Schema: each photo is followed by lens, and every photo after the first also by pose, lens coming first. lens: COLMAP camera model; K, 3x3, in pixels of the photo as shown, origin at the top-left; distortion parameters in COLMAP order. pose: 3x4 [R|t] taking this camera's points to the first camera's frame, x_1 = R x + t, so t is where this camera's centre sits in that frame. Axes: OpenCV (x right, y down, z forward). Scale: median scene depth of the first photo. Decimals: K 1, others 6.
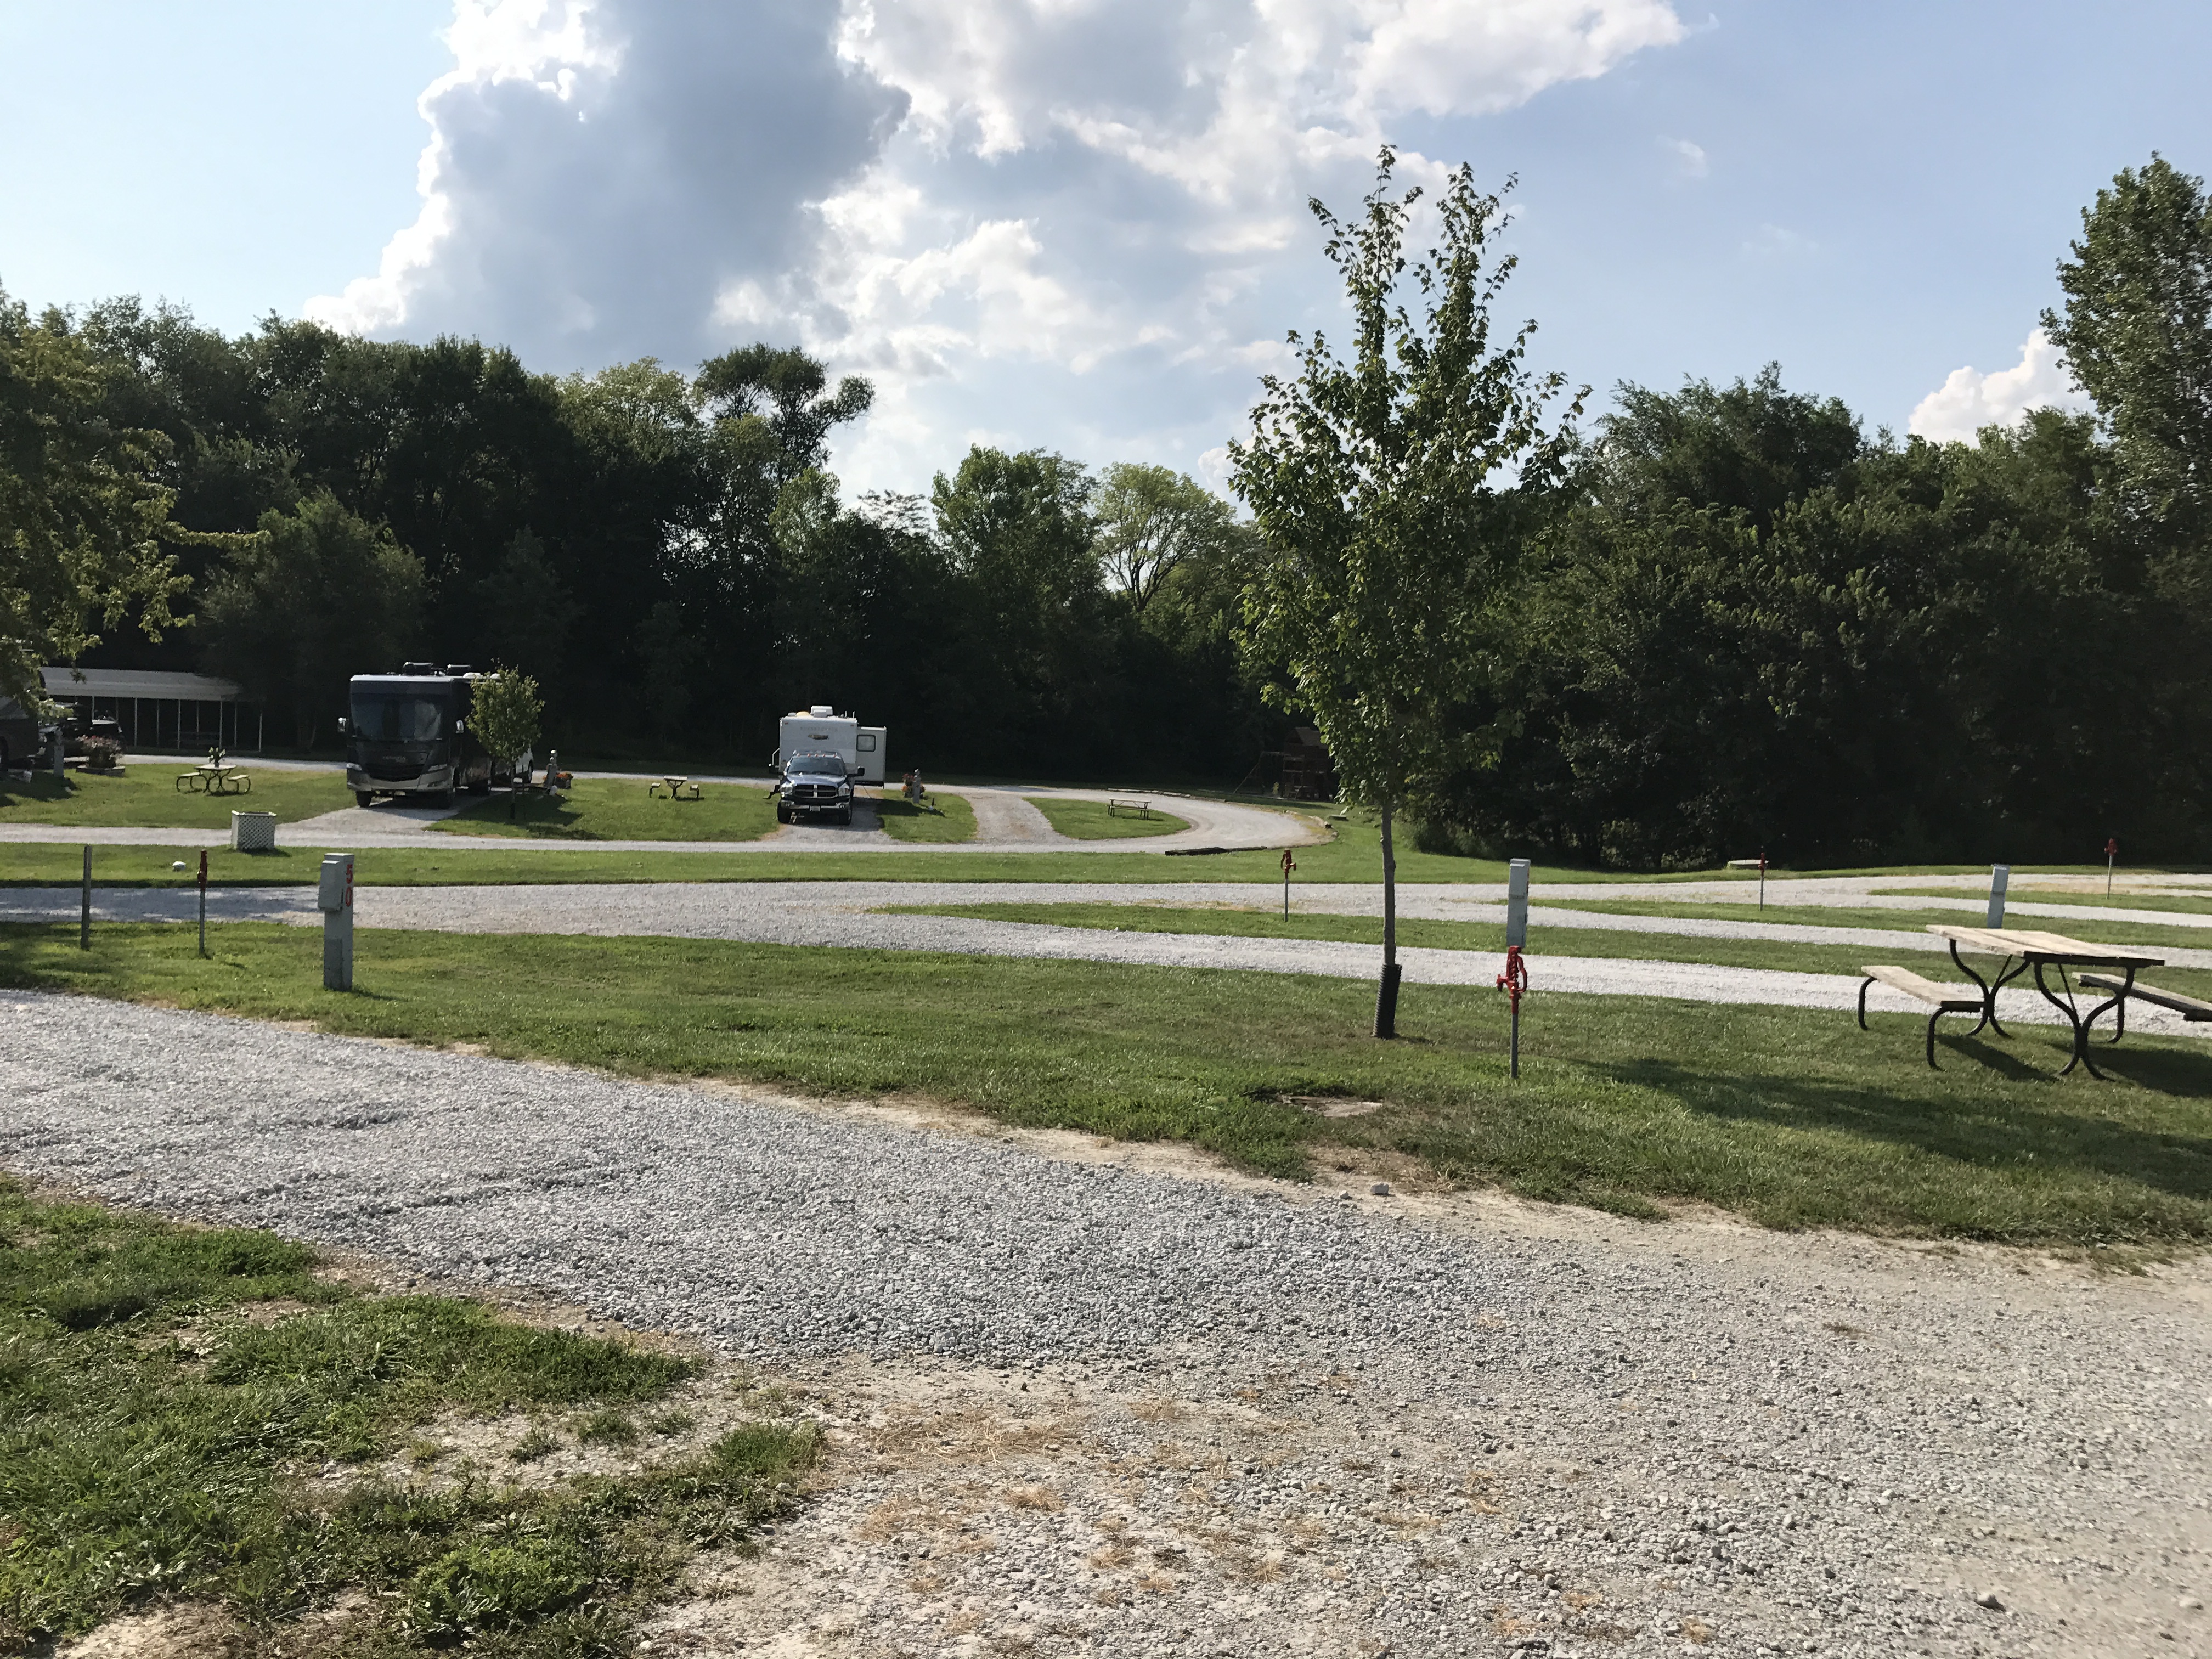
lens RADIAL K [[1761.5, 0, 1105.1], [0, 1761.5, 819.6], [0, 0, 1]] dist [0.002033, 0.002864]
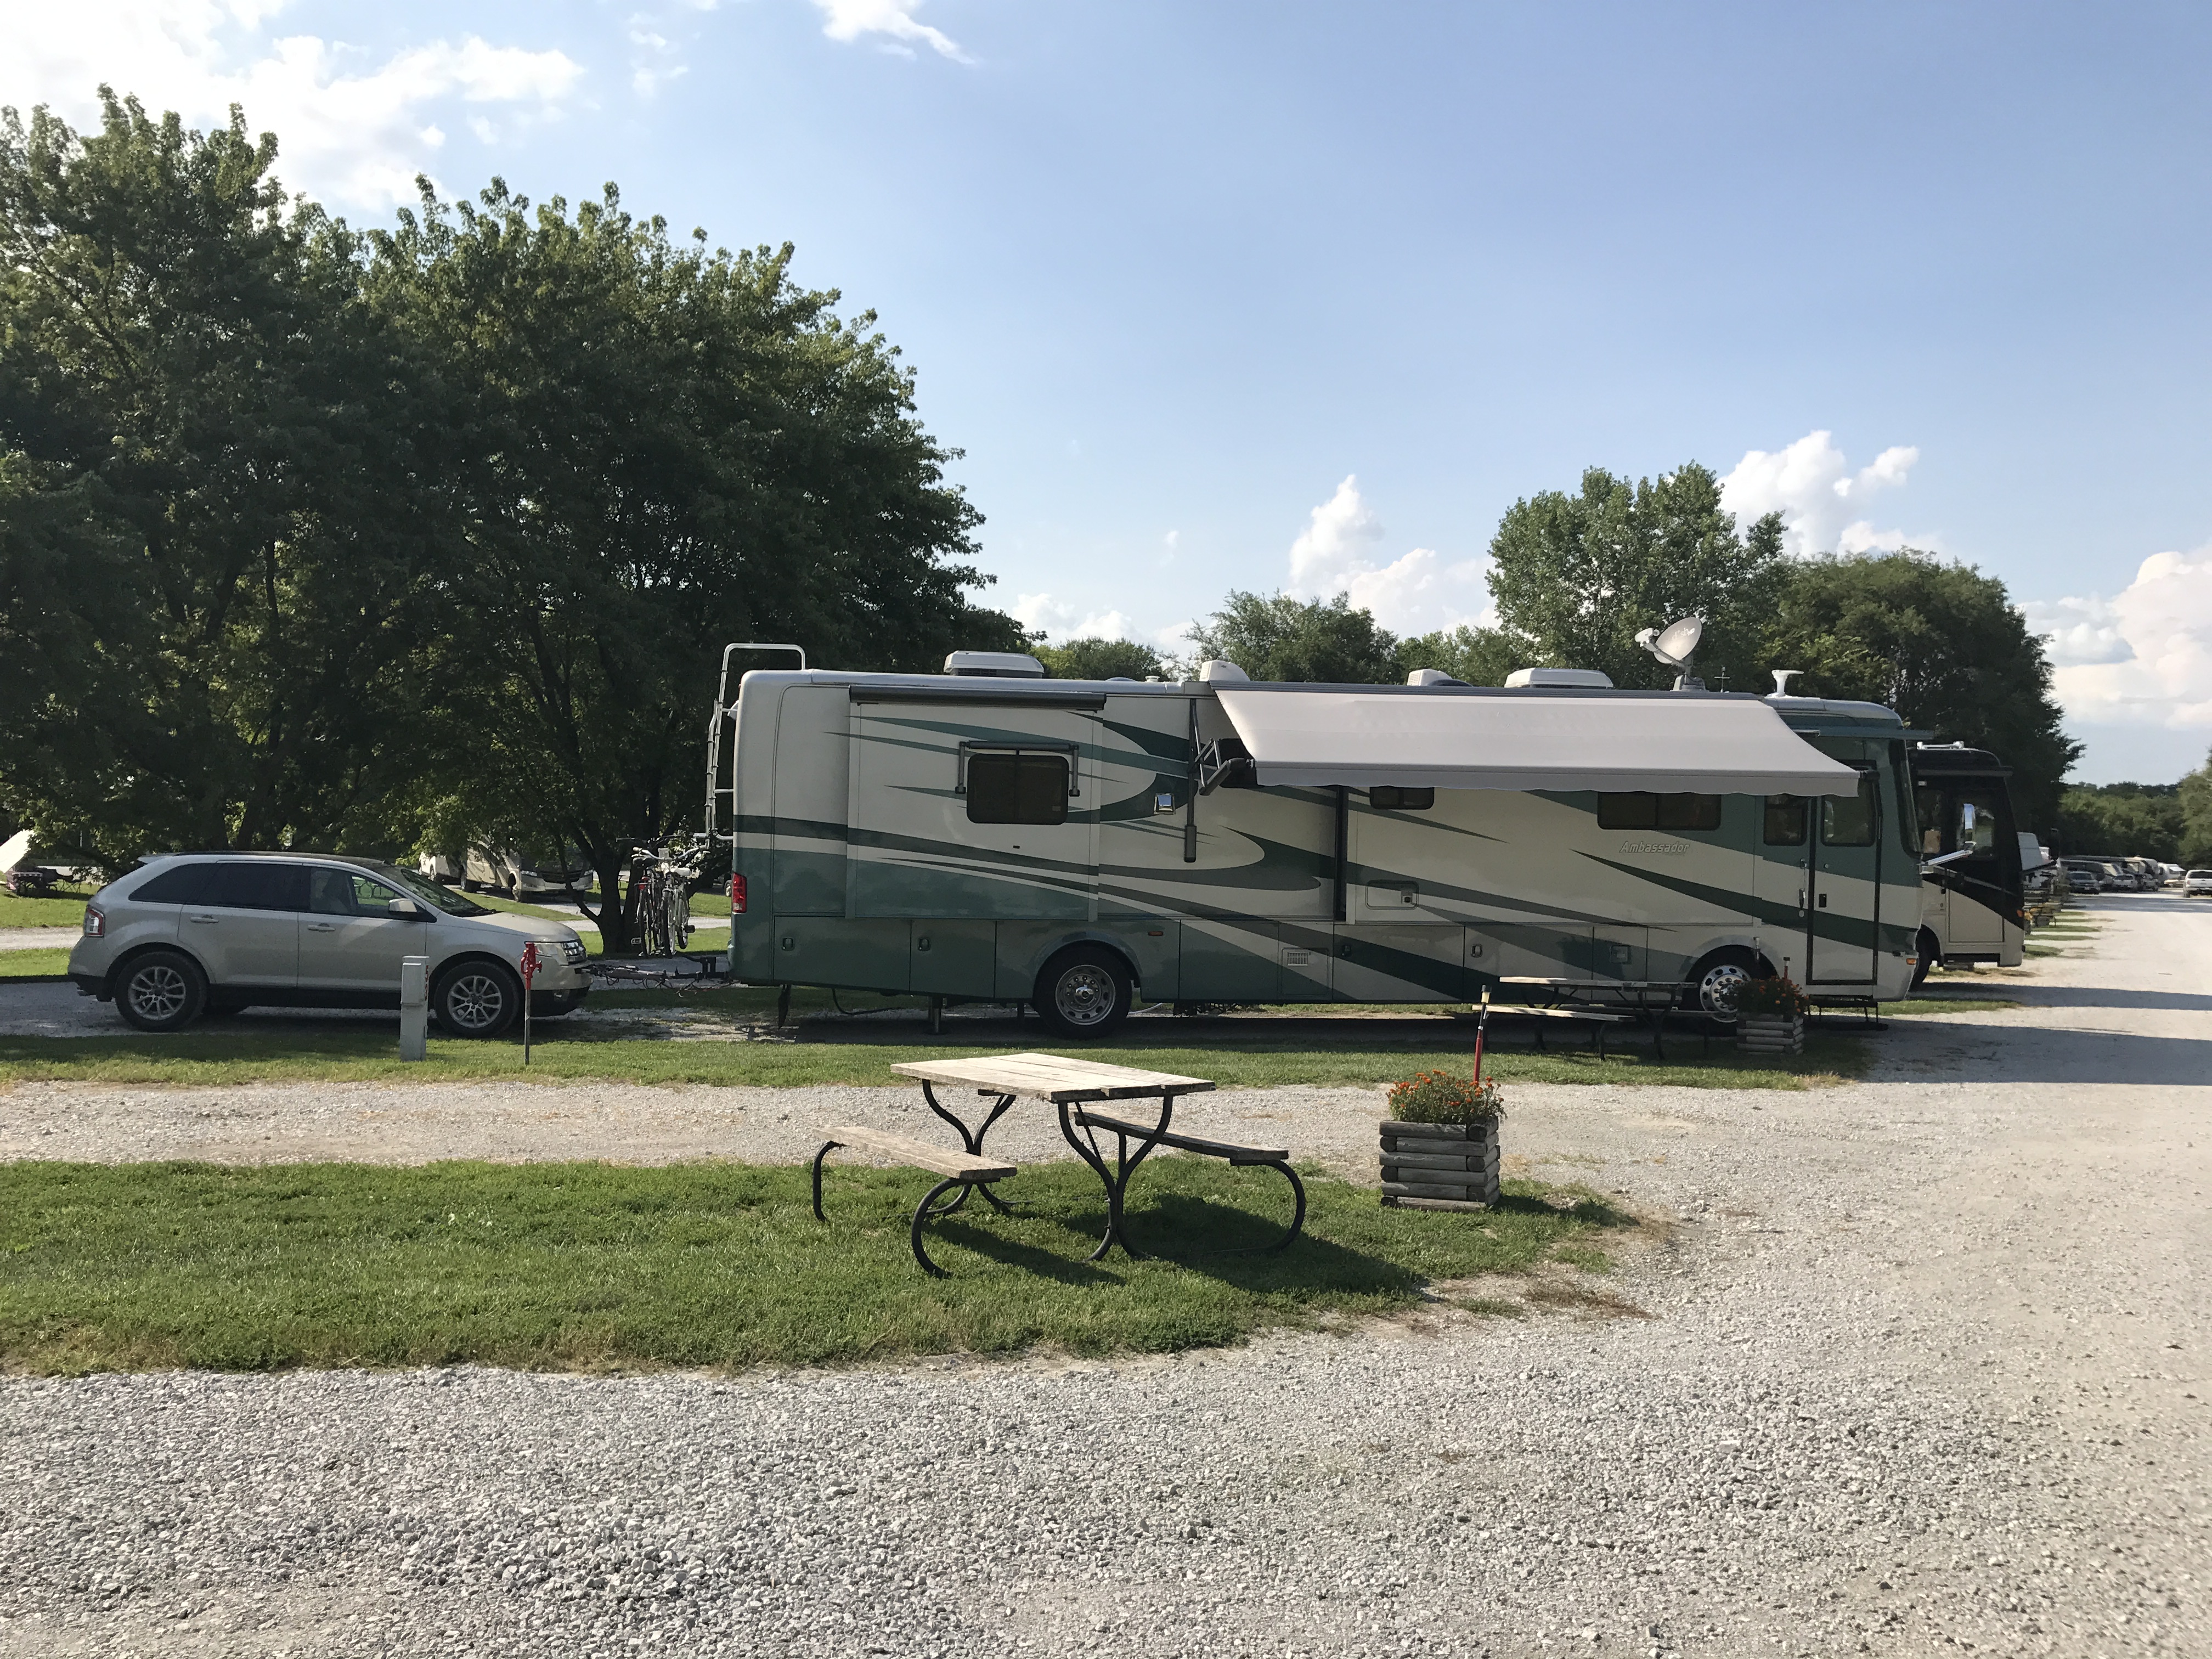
lens RADIAL K [[1761.5, 0, 1105.1], [0, 1761.5, 819.6], [0, 0, 1]] dist [0.002033, 0.002864]
pose [[0.895479, -0.013298, 0.444905, -1.779533], [0.027449, 0.999301, -0.025380, -0.063118], [-0.444256, 0.034939, 0.895218, -1.116368]]
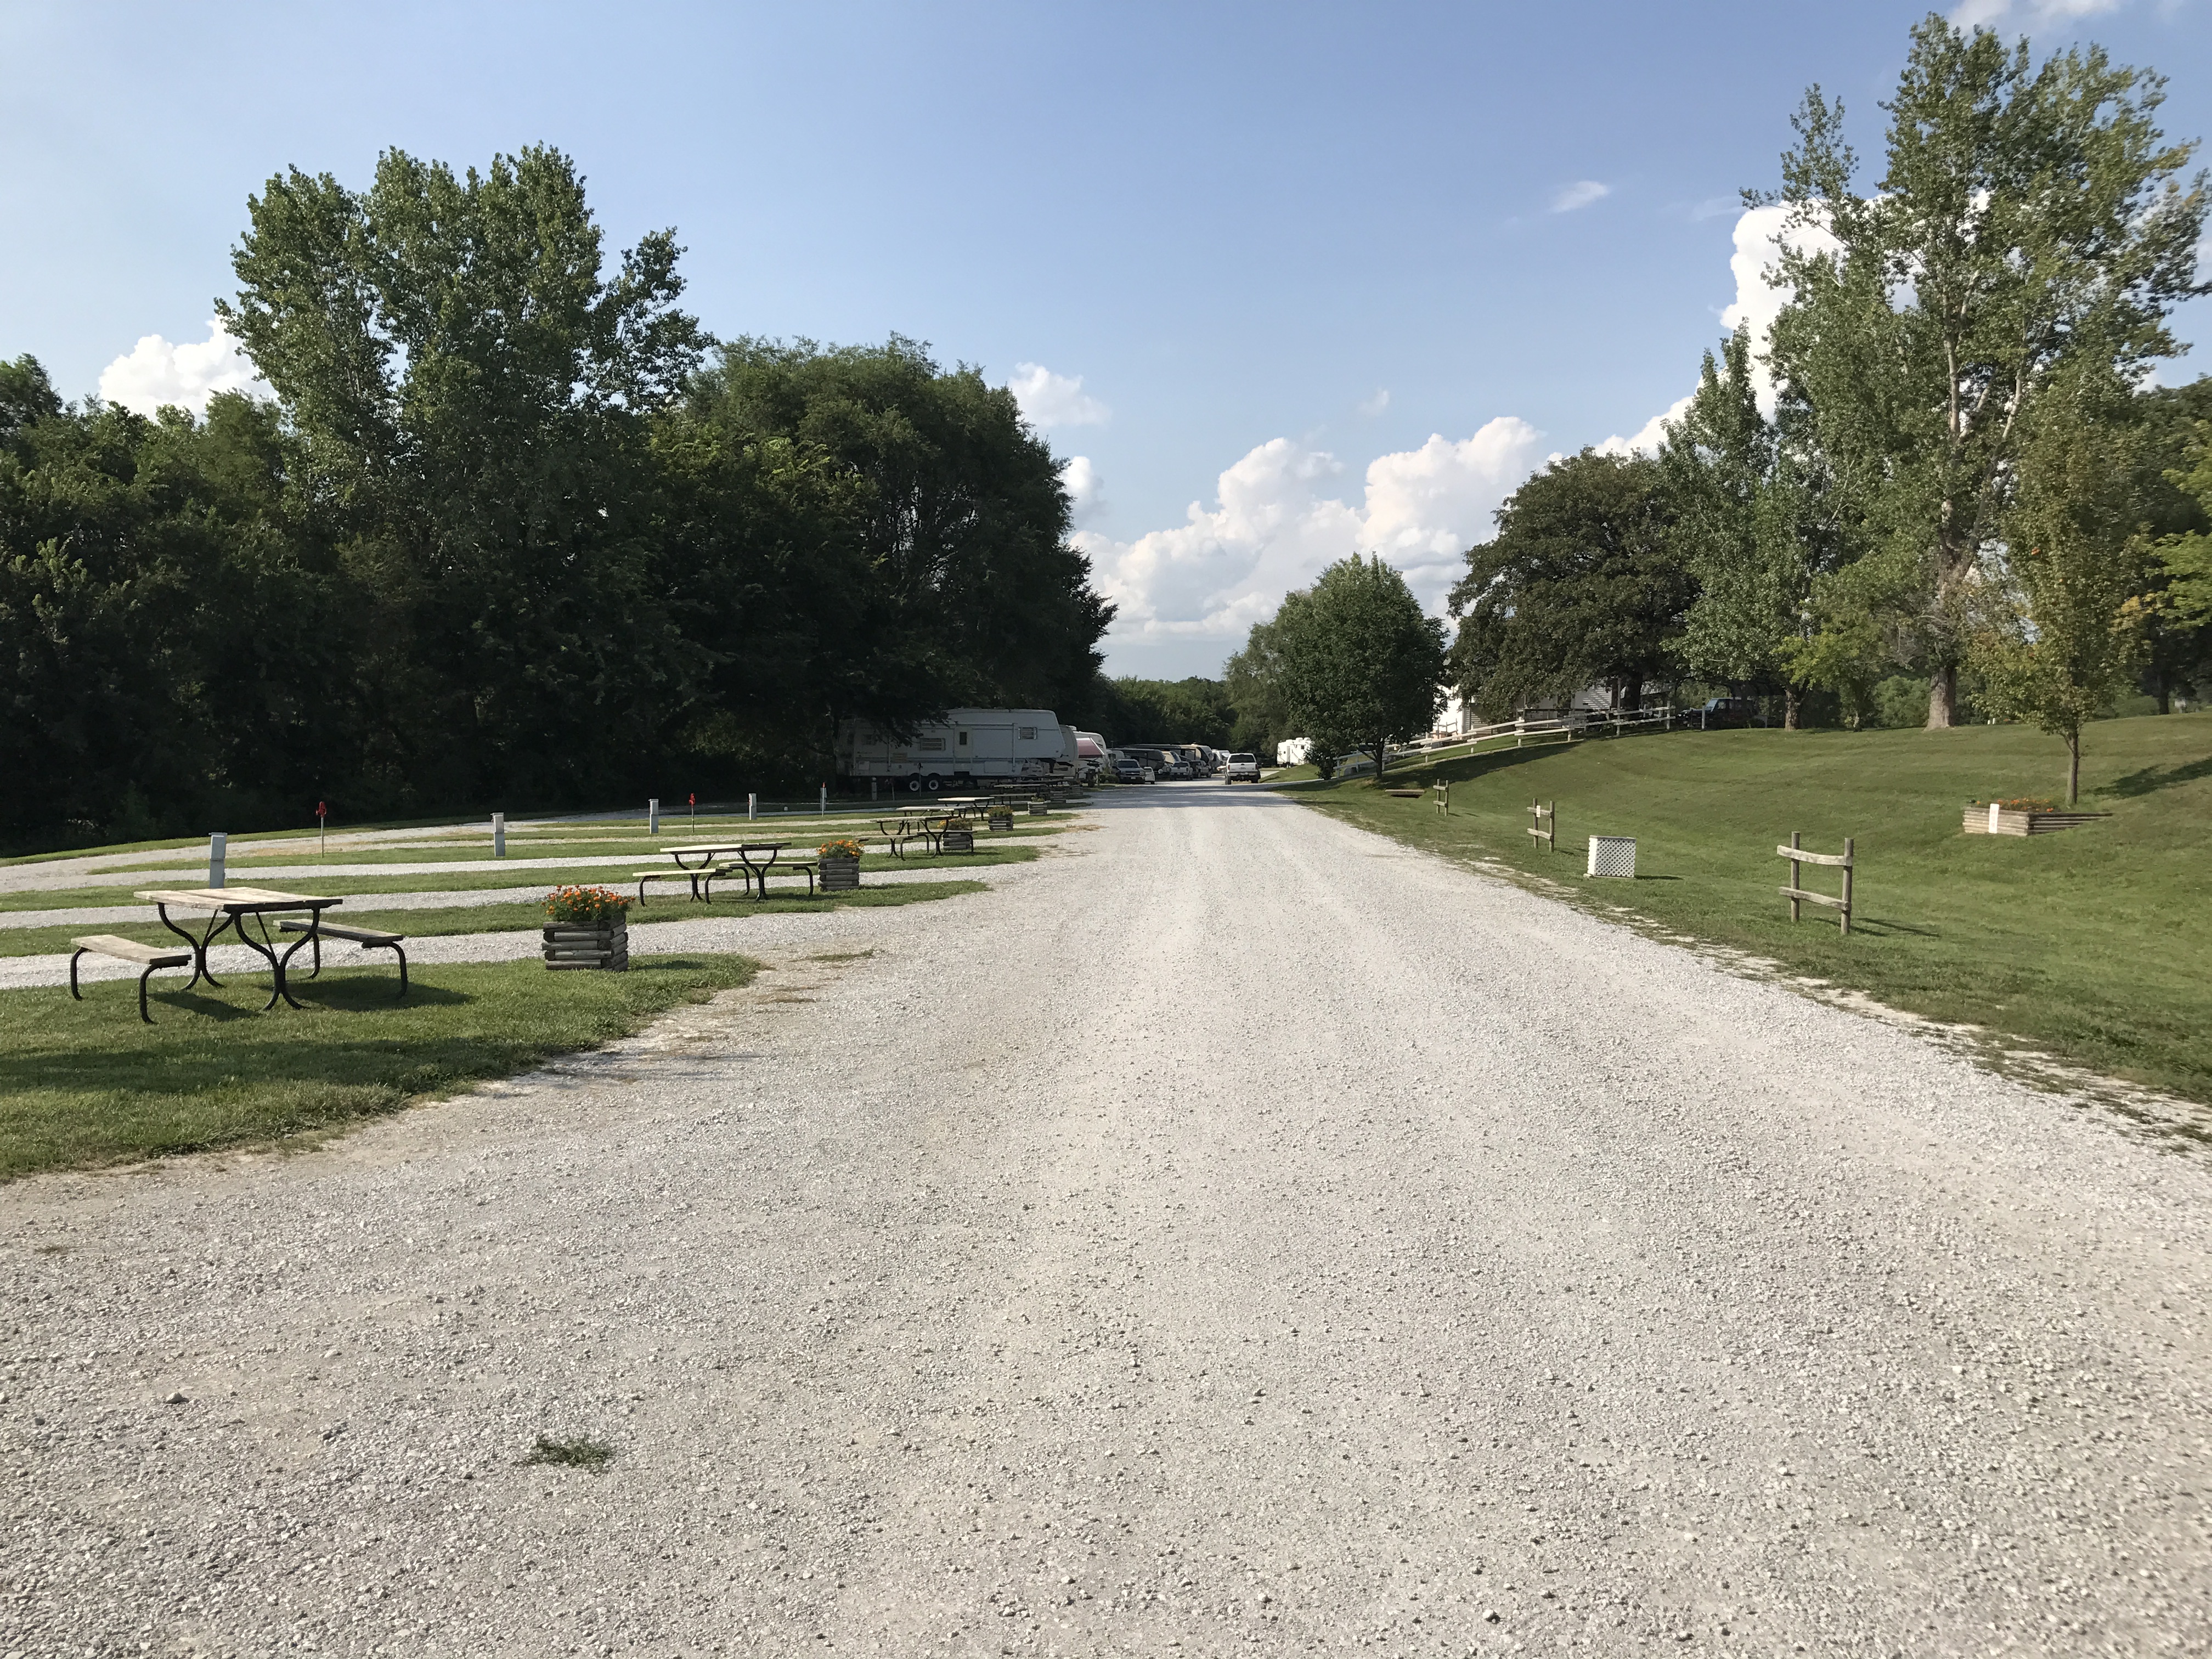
lens RADIAL K [[1761.5, 0, 1105.1], [0, 1761.5, 819.6], [0, 0, 1]] dist [0.002033, 0.002864]
pose [[0.596489, -0.073535, 0.799246, -0.028672], [0.061293, 0.997060, 0.045991, 0.003687], [-0.800278, 0.021555, 0.599242, -0.104666]]
